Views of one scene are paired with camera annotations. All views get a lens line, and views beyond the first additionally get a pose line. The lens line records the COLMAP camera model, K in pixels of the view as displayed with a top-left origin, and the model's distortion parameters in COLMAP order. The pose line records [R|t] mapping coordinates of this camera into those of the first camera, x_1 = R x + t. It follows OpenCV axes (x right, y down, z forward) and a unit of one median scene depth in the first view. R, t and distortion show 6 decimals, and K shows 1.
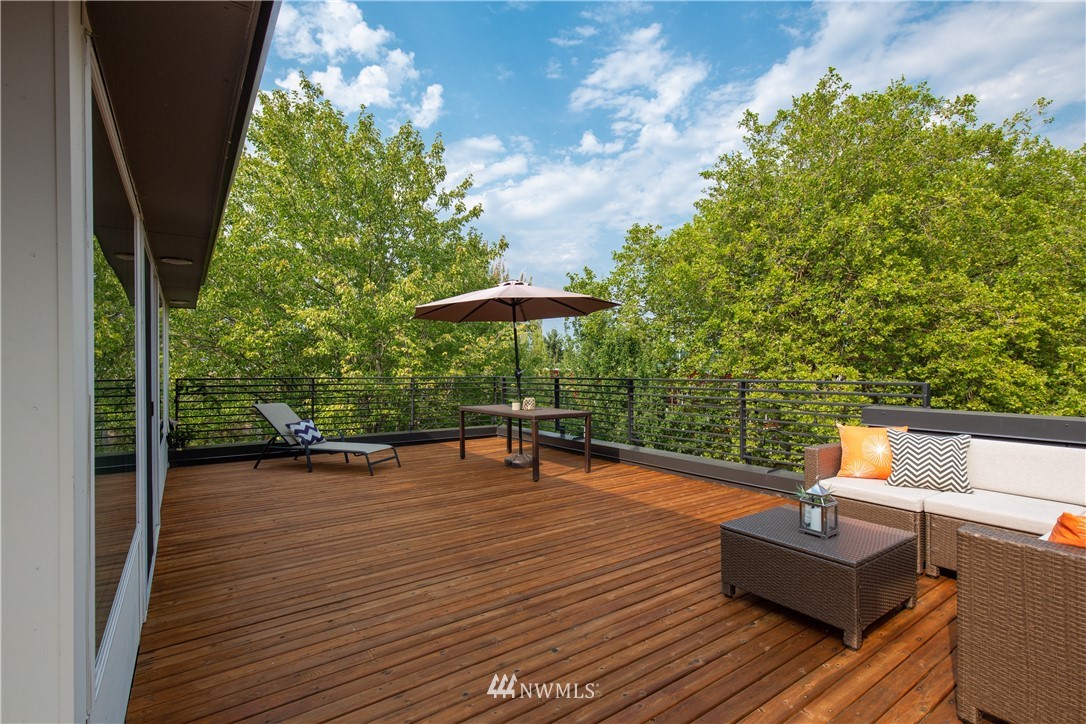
lens RADIAL K [[505.5, 0, 541.4], [0, 505.5, 364.9], [0, 0, 1]] dist [-0.000508, 0.000040]
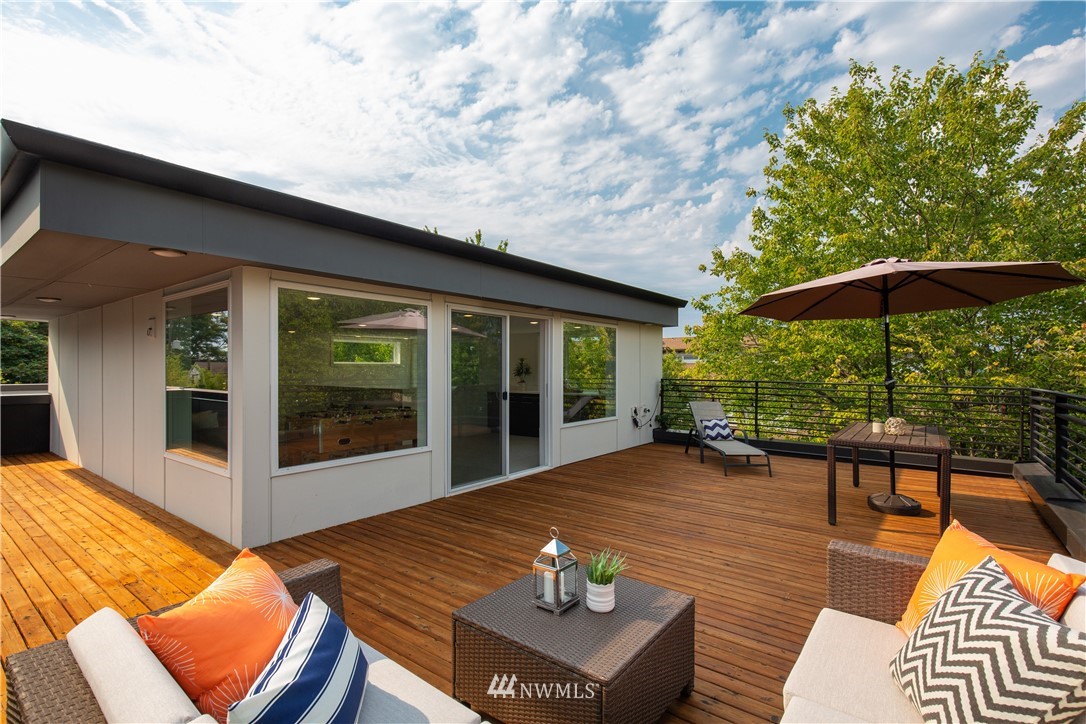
lens RADIAL K [[505.5, 0, 543.6], [0, 505.5, 363.5], [0, 0, 1]] dist [-0.000508, 0.000040]
pose [[0.307060, -0.000443, -0.951690, 0.579580], [-0.001810, 0.999998, -0.001049, -0.012157], [0.951688, 0.002044, 0.307059, 0.343156]]
